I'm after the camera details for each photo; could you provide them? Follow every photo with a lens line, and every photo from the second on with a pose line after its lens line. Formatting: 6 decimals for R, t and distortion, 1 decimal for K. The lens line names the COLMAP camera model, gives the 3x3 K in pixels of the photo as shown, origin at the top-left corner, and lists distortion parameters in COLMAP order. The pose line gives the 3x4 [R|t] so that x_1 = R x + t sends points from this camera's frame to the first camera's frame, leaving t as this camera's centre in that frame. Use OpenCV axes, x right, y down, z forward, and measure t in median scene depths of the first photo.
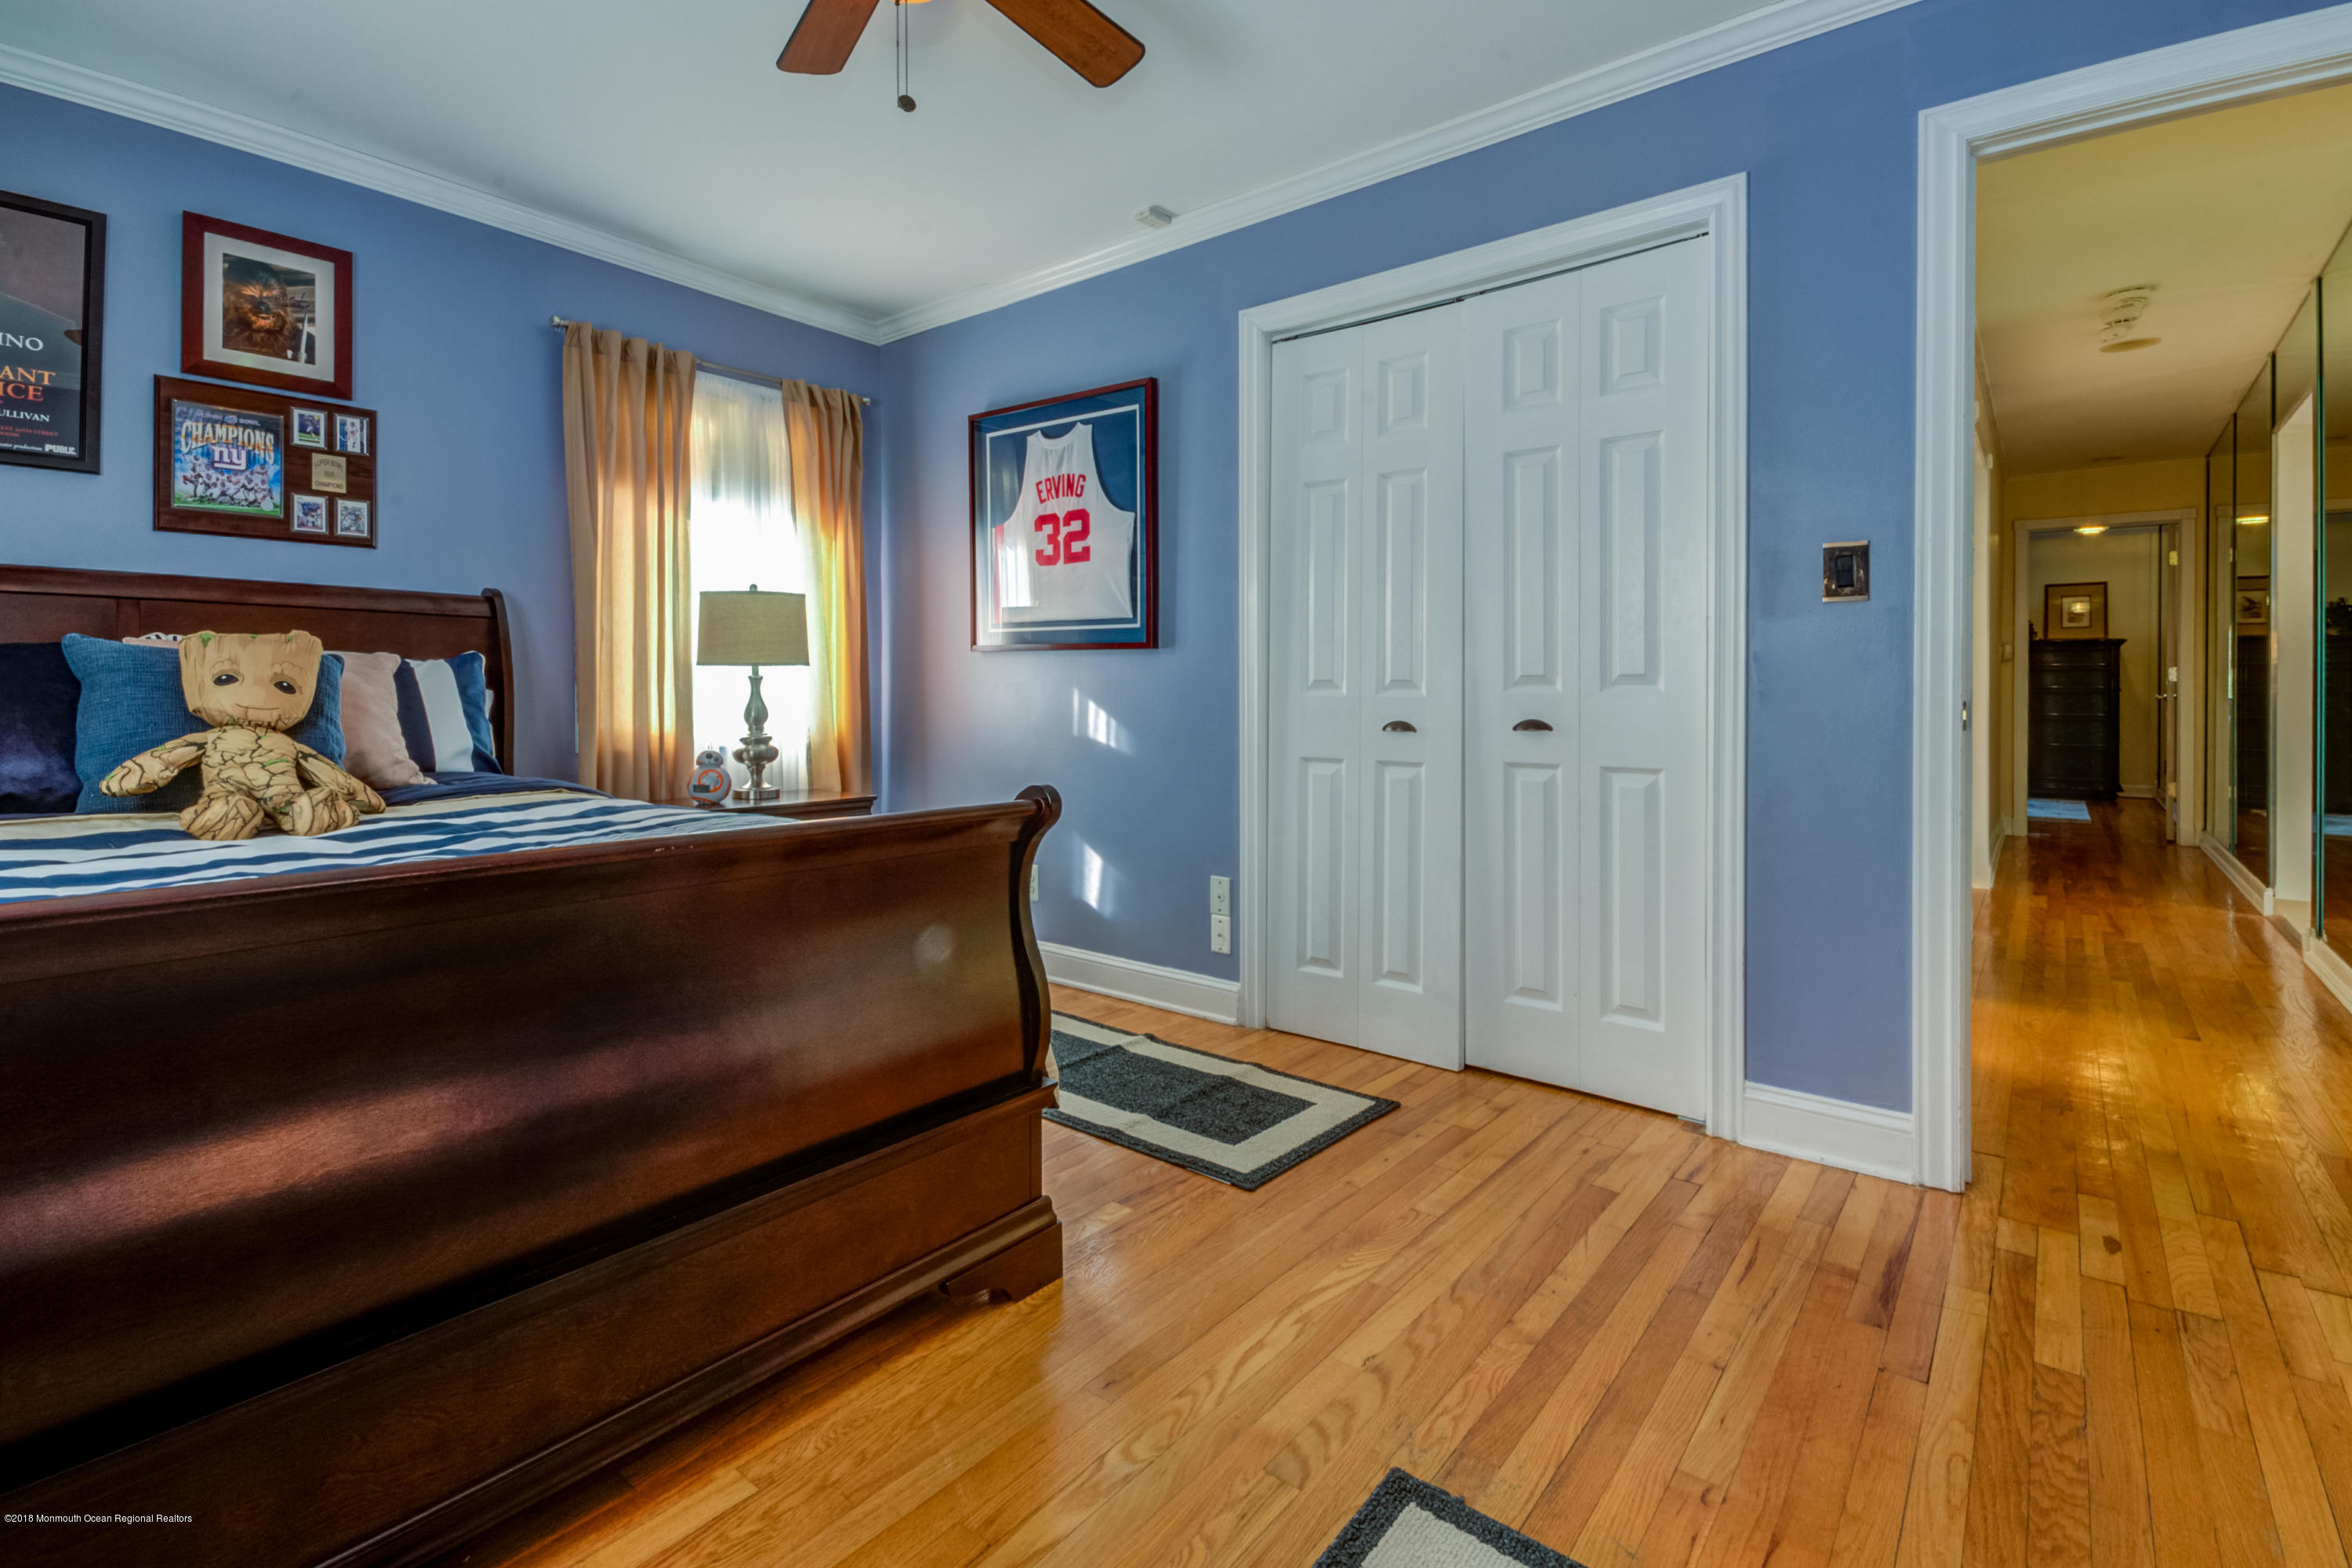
lens RADIAL K [[1099.4, 0, 1167.9], [0, 1099.4, 700.4], [0, 0, 1]] dist [0.002053, -0.000102]
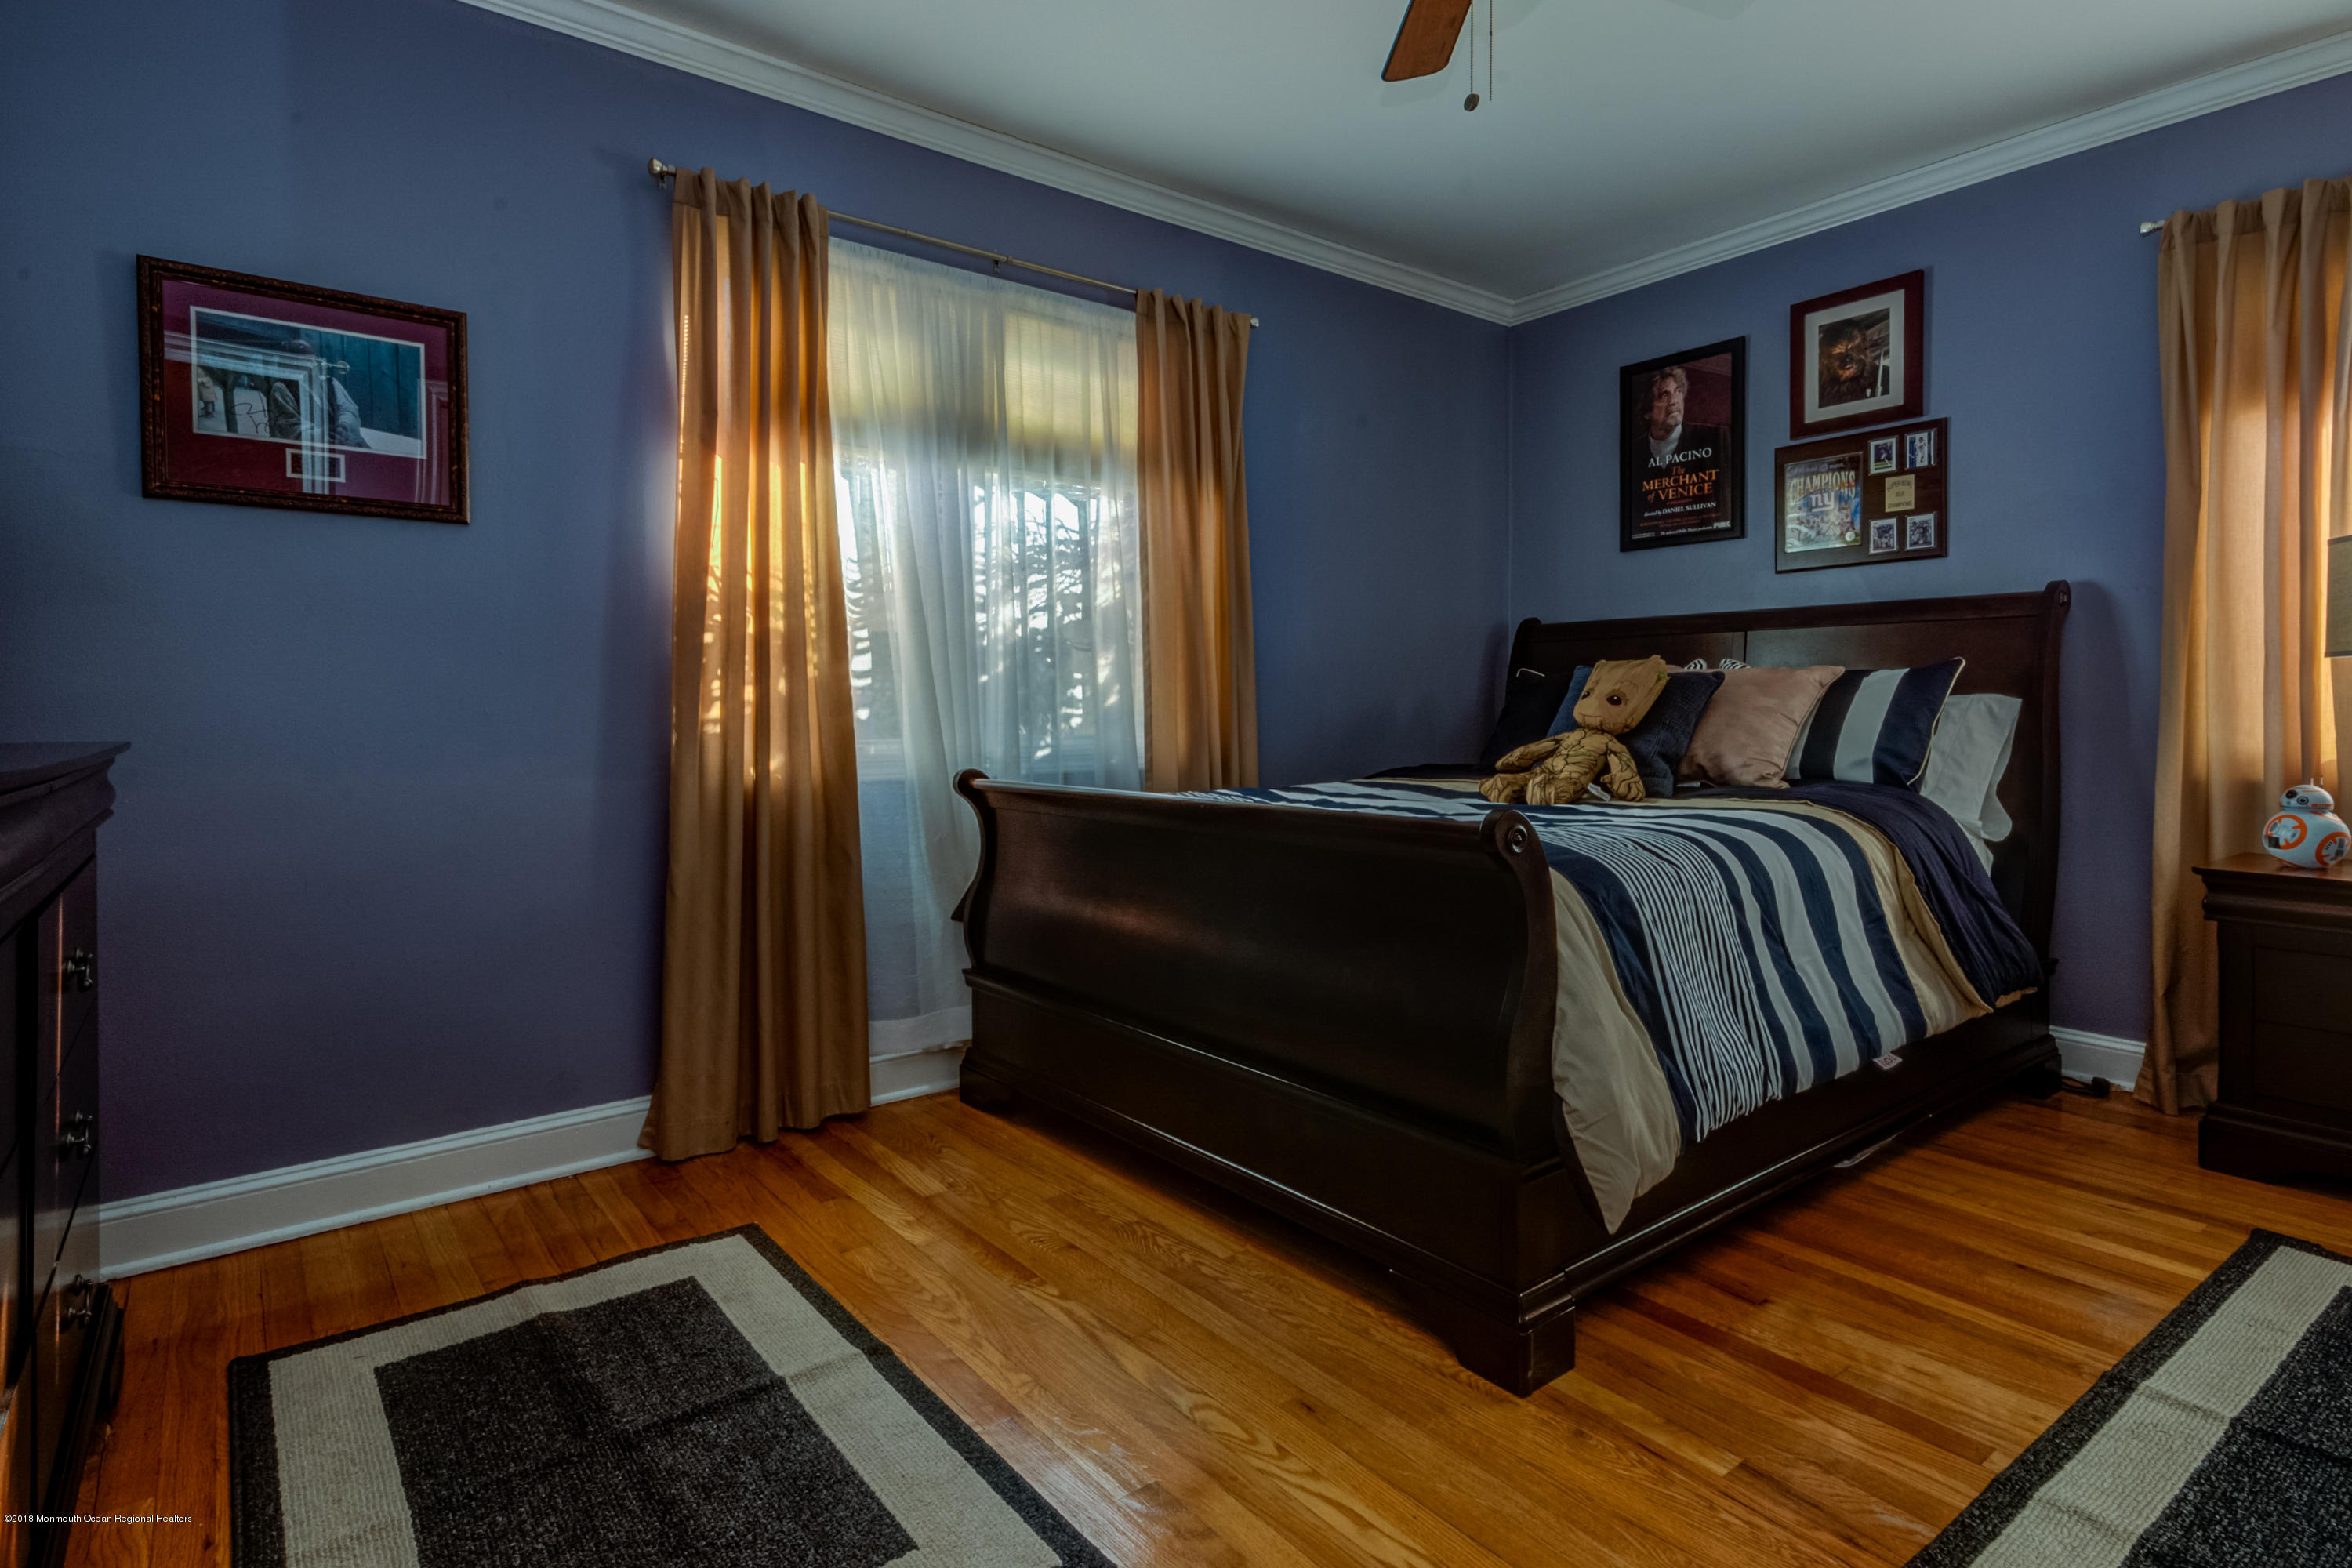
lens RADIAL K [[1205.9, 0, 1174.2], [0, 1205.9, 734.1], [0, 0, 1]] dist [0.049088, 0.000204]
pose [[-0.224267, 0.023400, -0.974247, 0.546747], [-0.002464, 0.999695, 0.024579, -0.004006], [0.974525, 0.007913, -0.224141, 0.598127]]
